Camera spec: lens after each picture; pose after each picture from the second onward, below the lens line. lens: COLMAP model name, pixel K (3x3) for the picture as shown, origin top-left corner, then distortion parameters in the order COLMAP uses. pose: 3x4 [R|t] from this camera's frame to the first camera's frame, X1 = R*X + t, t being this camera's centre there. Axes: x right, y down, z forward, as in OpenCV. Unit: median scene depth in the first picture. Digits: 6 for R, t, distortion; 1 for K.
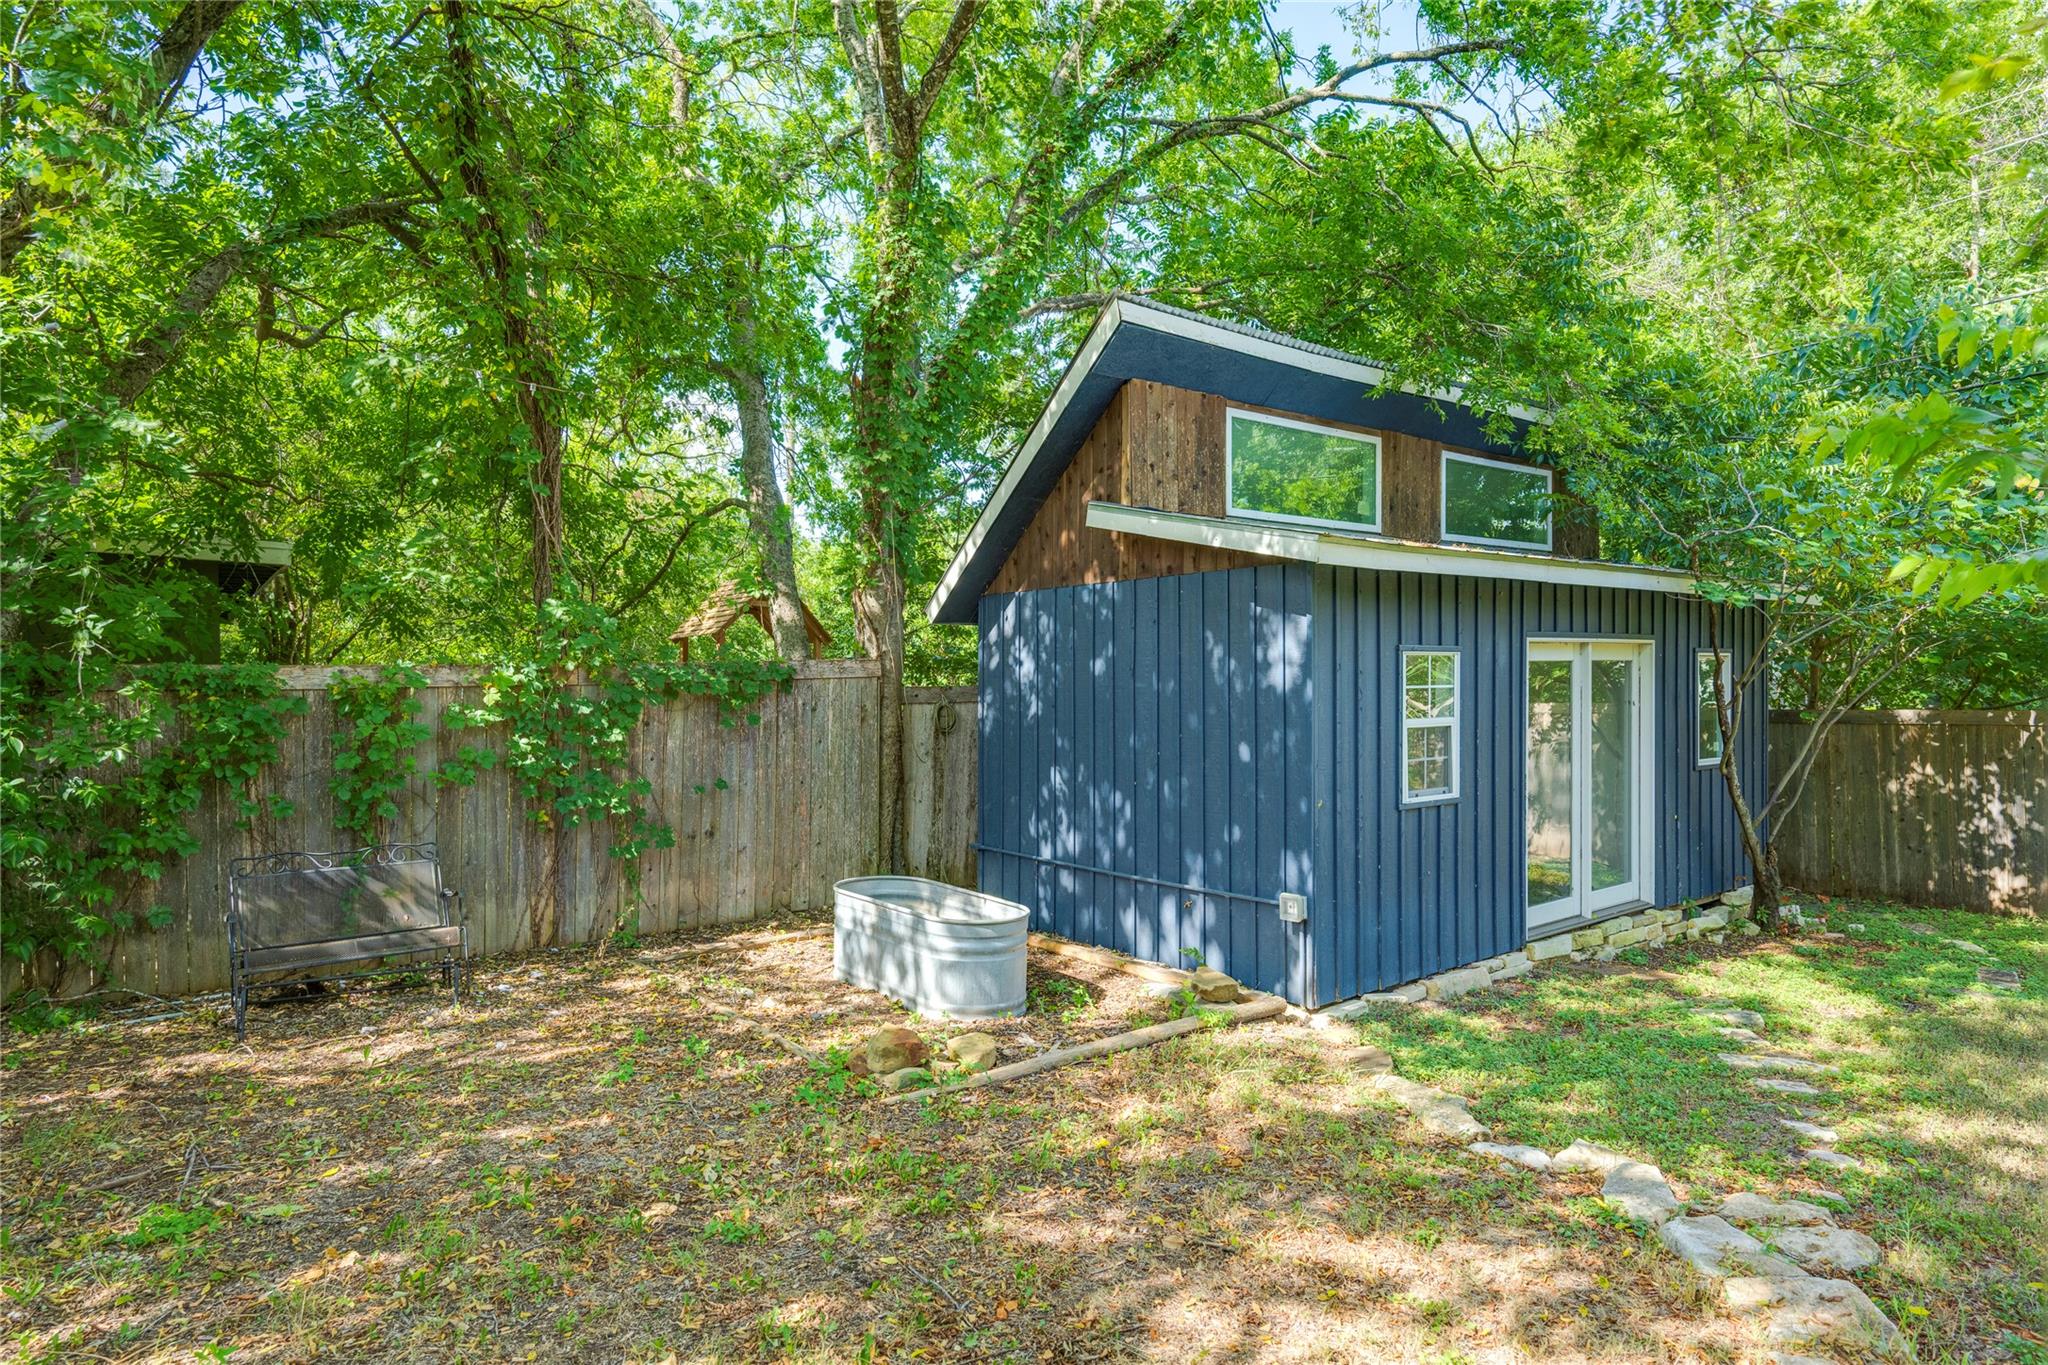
lens RADIAL K [[1085.3, 0, 1024.0], [0, 1085.3, 682.5], [0, 0, 1]] dist [-0.013010, 0.000319]
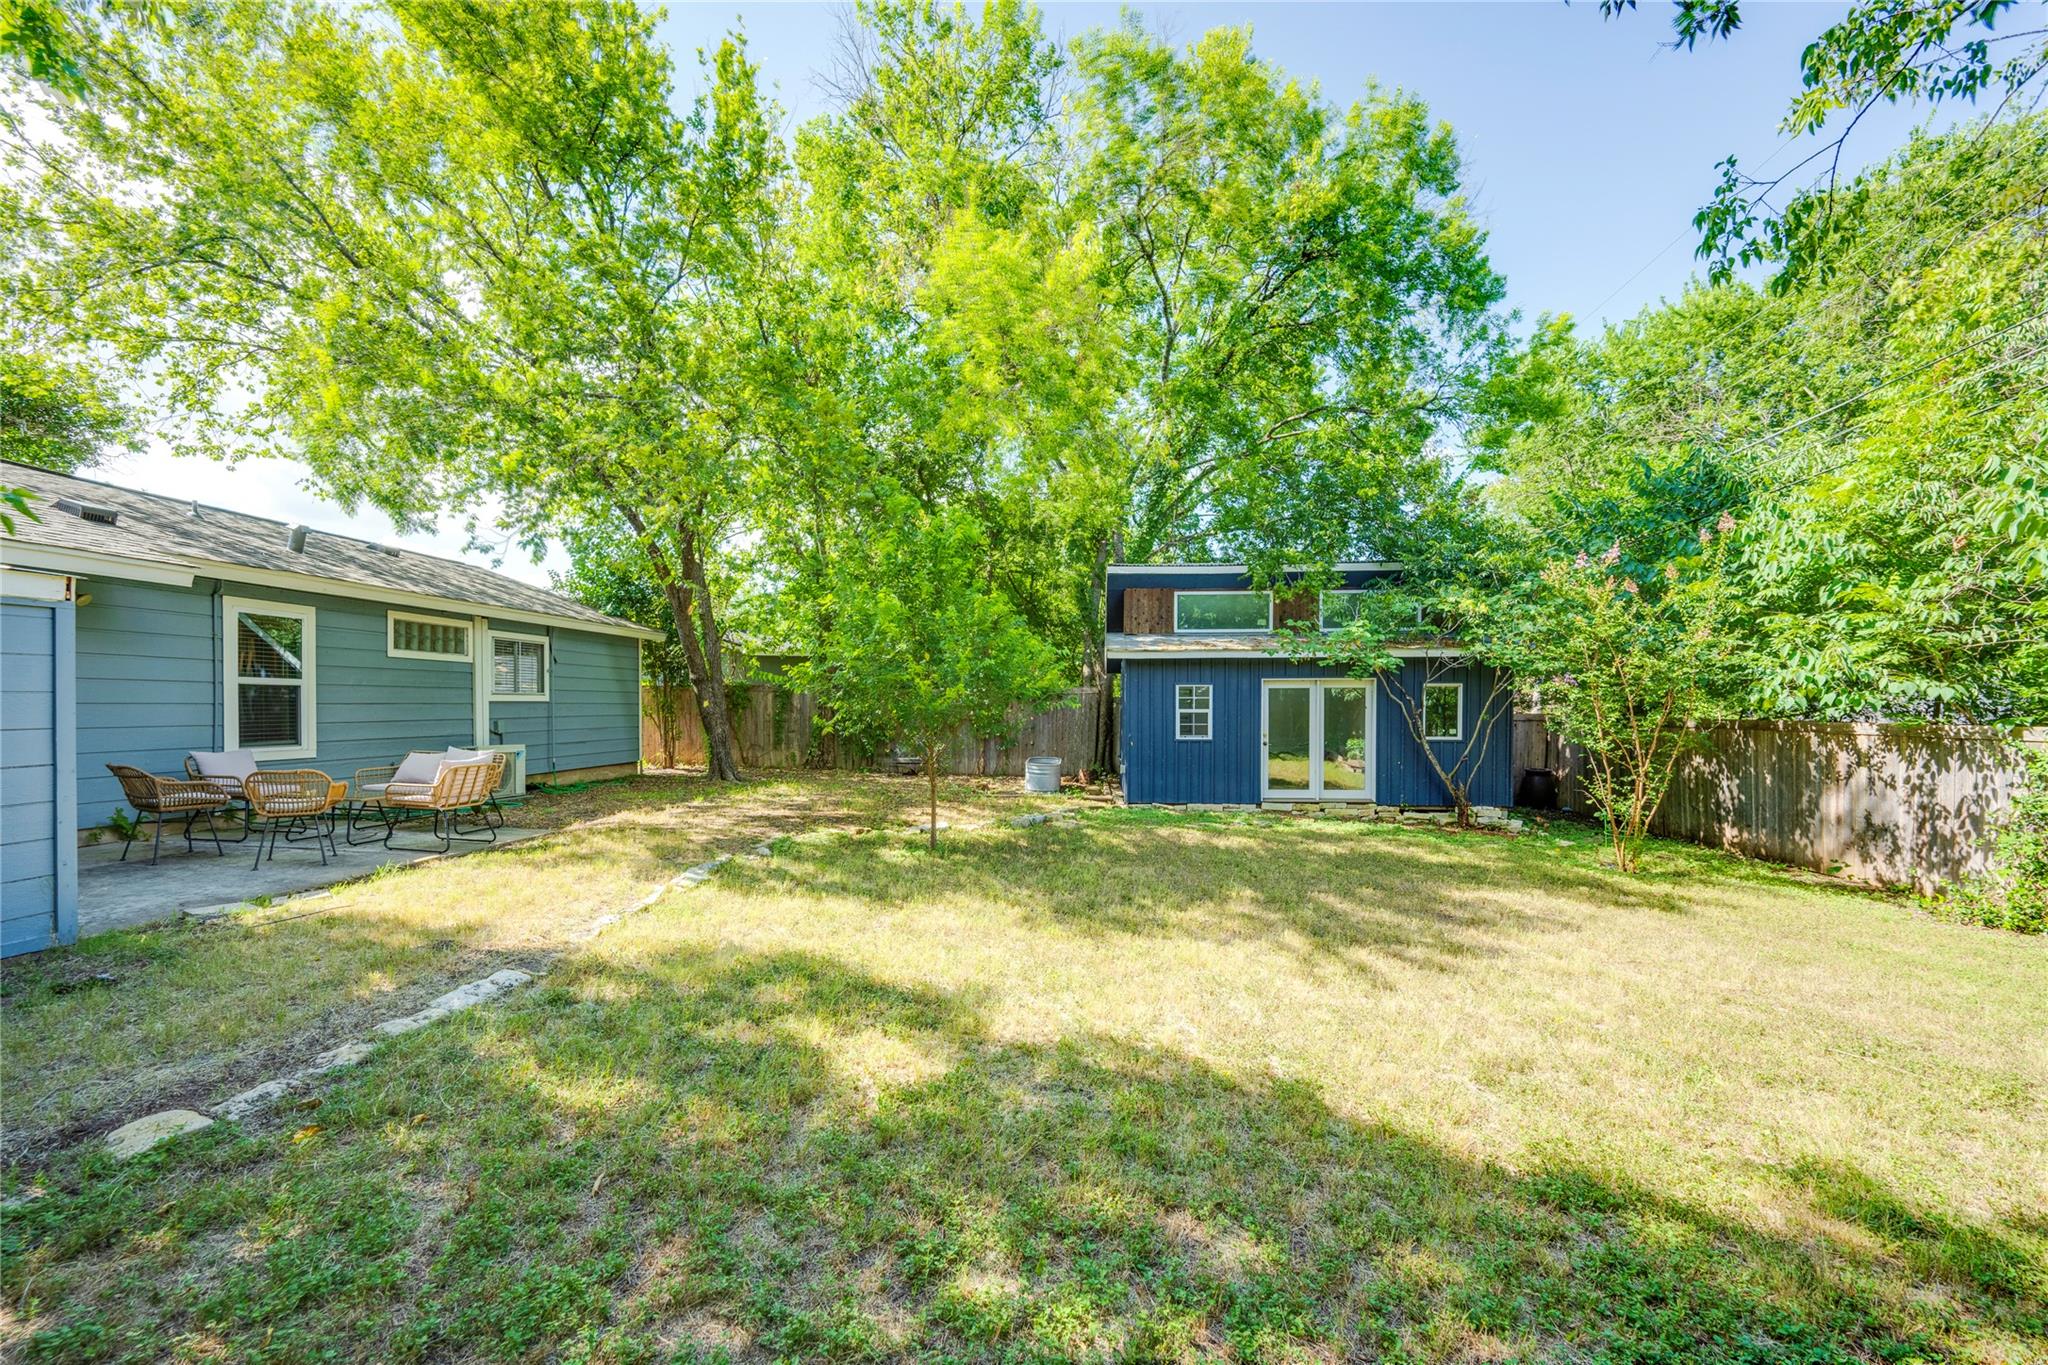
lens RADIAL K [[825.0, 0, 1030.8], [0, 825.0, 706.5], [0, 0, 1]] dist [-0.001556, 0.000209]
pose [[0.755627, 0.018298, -0.654746, 1.226351], [-0.015520, 0.999829, 0.010031, 0.011077], [0.654818, 0.002582, 0.755782, -0.741165]]
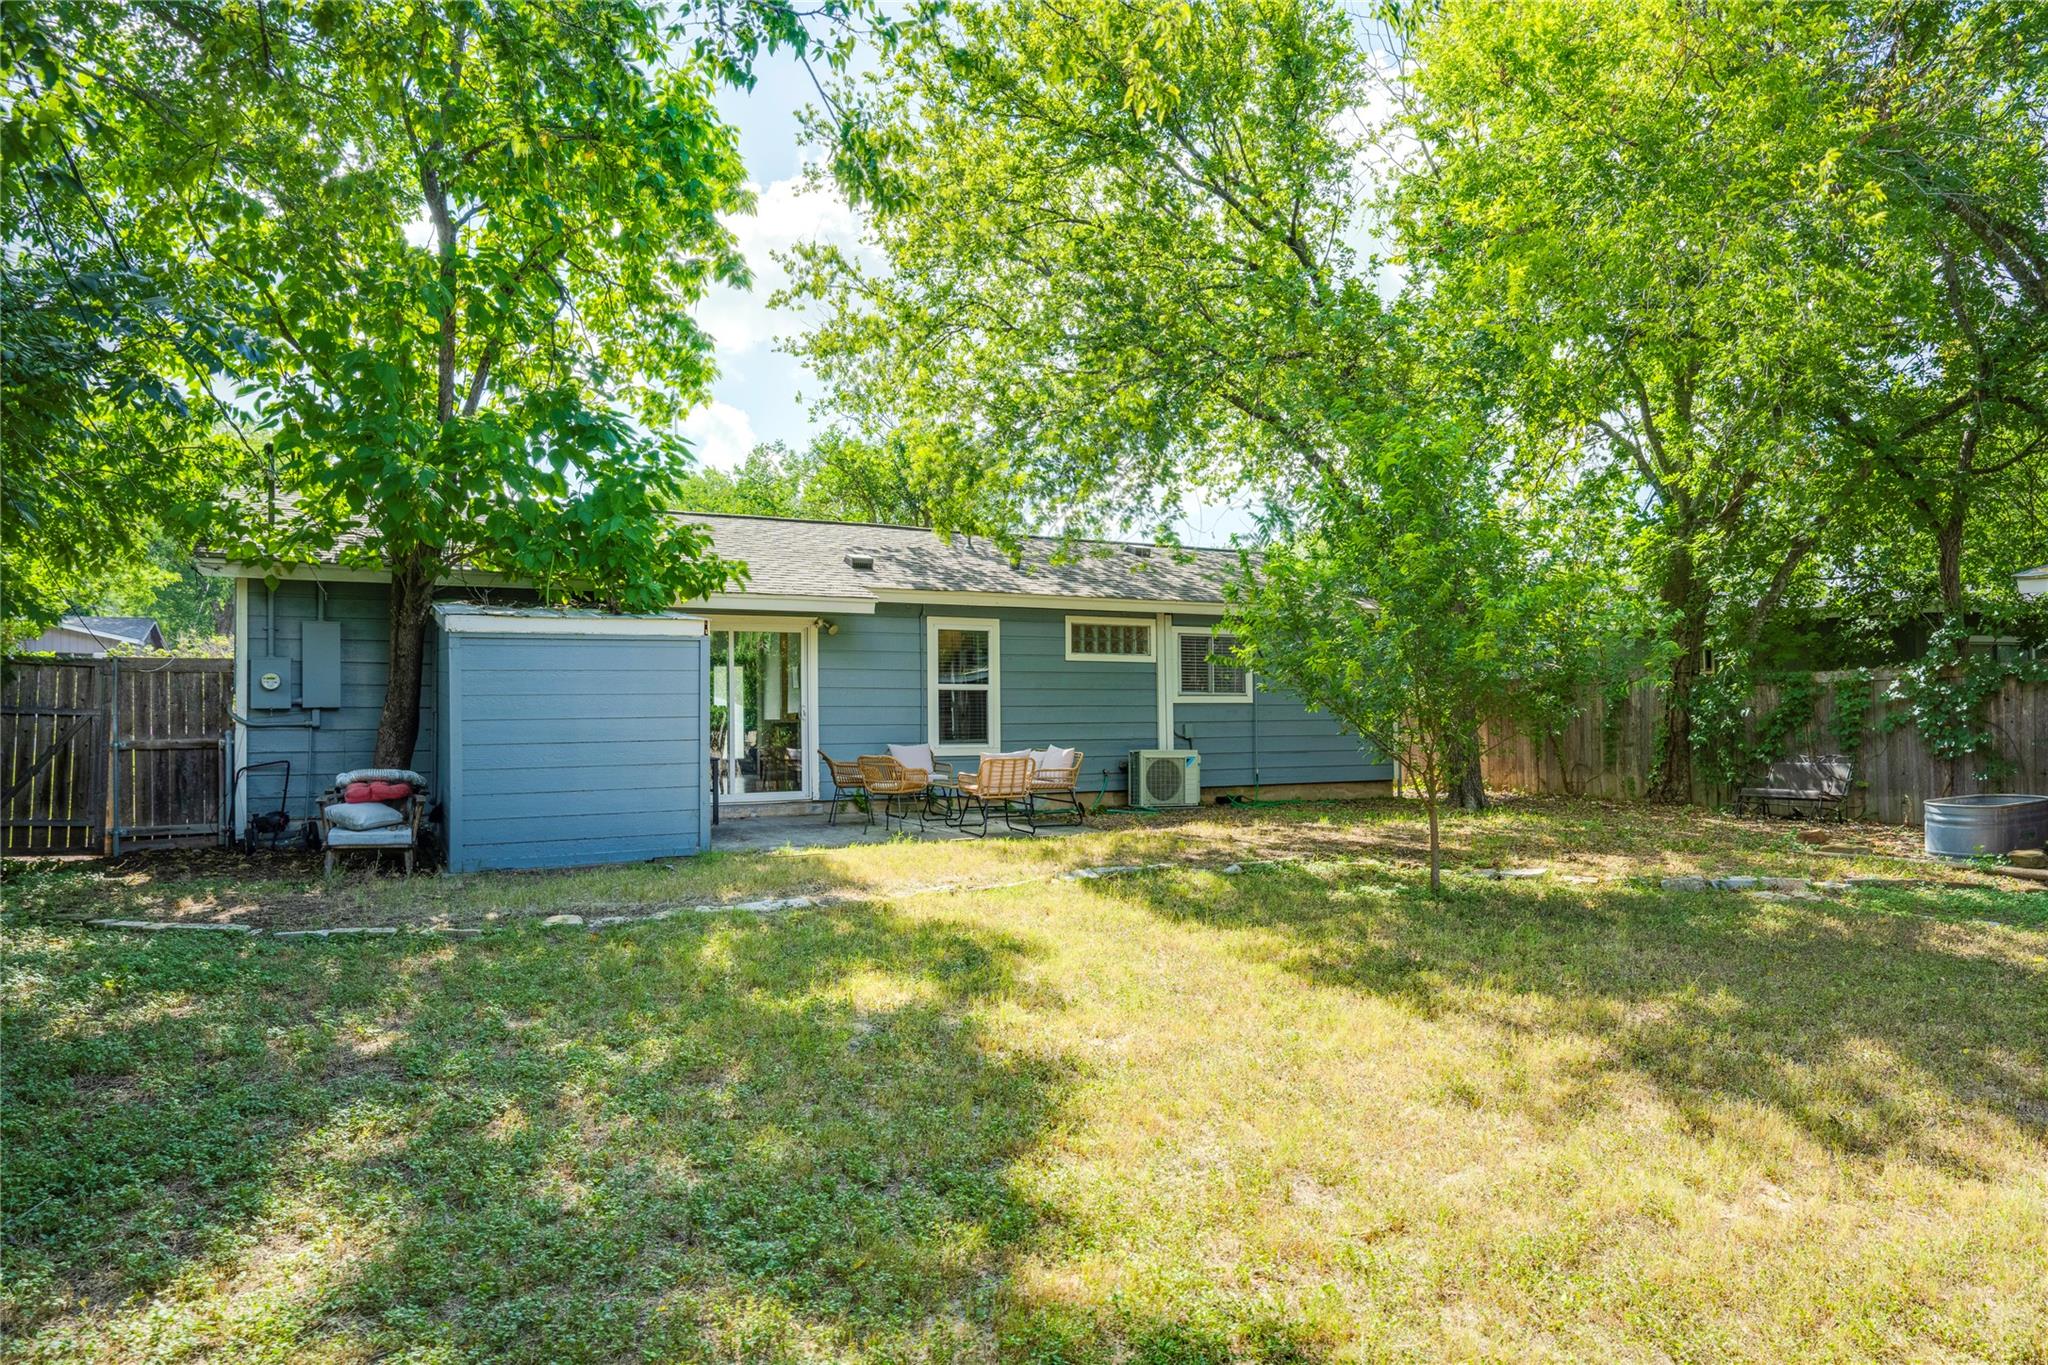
lens RADIAL K [[1313.5, 0, 1024.0], [0, 1313.5, 682.5], [0, 0, 1]] dist [-0.007623, -0.005939]
pose [[-0.156385, -0.013497, -0.987604, 1.757873], [0.008338, 0.999853, -0.014984, 0.028922], [0.987661, -0.010578, -0.156250, -0.124435]]
